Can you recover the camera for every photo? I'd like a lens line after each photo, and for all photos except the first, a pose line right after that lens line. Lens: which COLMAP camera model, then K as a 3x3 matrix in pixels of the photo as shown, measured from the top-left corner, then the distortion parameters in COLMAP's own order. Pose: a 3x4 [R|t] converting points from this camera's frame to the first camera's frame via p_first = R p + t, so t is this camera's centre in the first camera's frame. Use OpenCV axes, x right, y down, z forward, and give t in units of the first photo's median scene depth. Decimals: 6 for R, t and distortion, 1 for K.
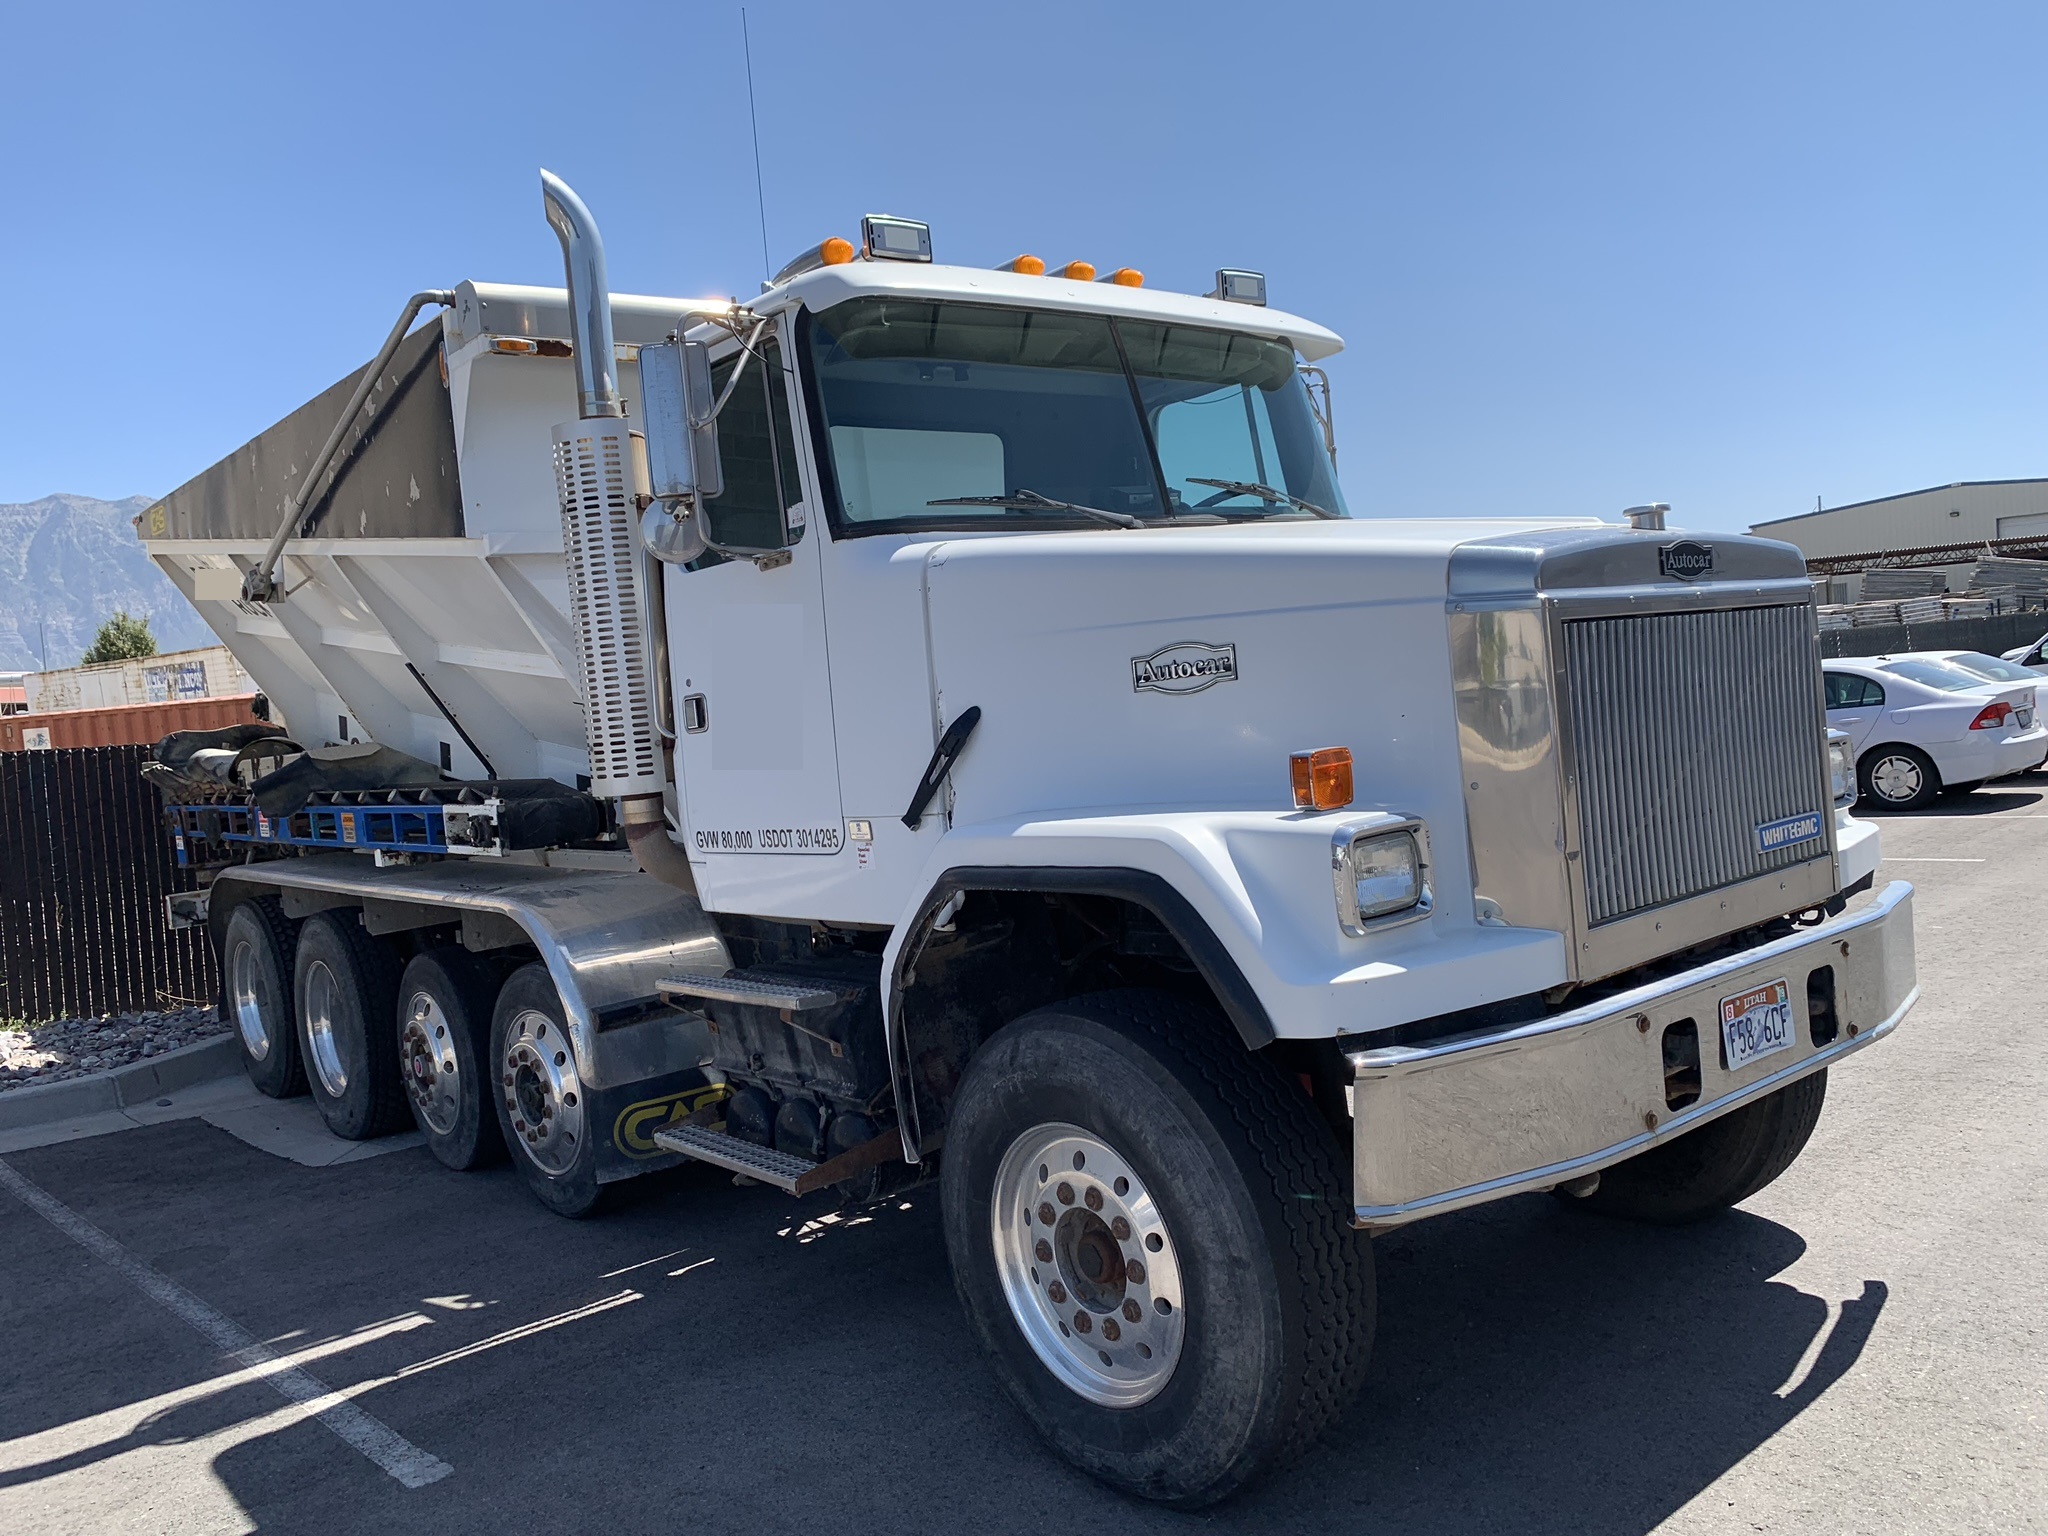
lens RADIAL K [[1555.8, 0, 1018.1], [0, 1555.8, 755.8], [0, 0, 1]] dist [0.087024, -0.104569]
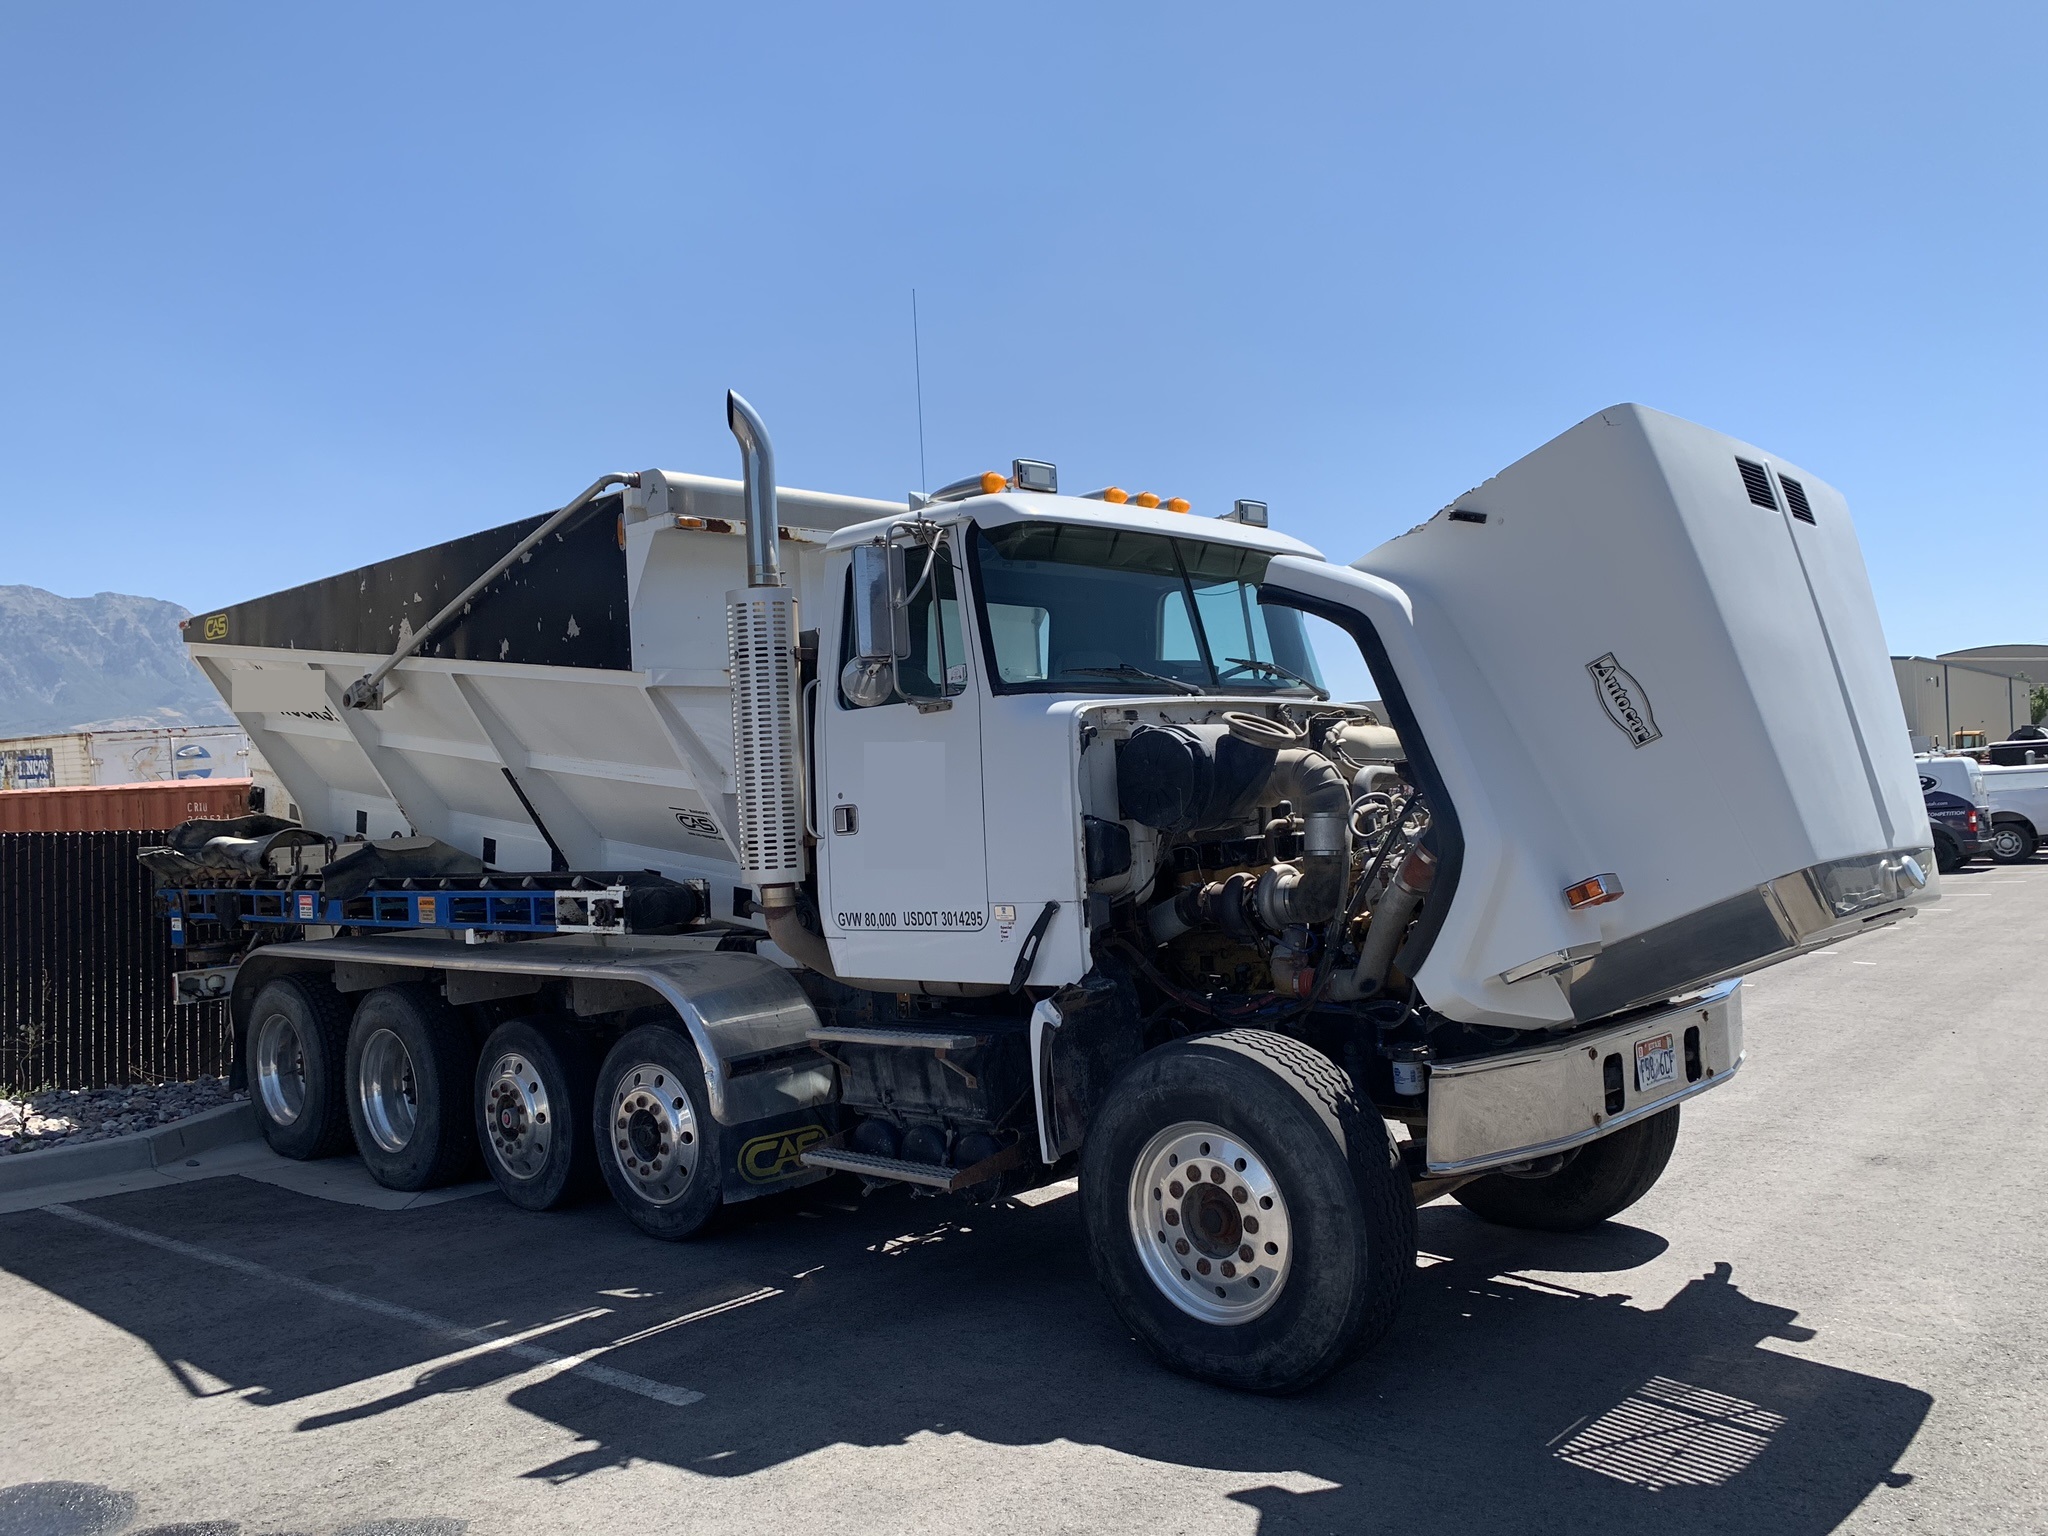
lens RADIAL K [[1568.1, 0, 1024.0], [0, 1568.1, 768.0], [0, 0, 1]] dist [0.126614, -0.201148]
pose [[0.989851, 0.044810, 0.134862, -0.226978], [-0.035031, 0.996640, -0.074037, 0.019327], [-0.137726, 0.068561, 0.988095, -0.280567]]
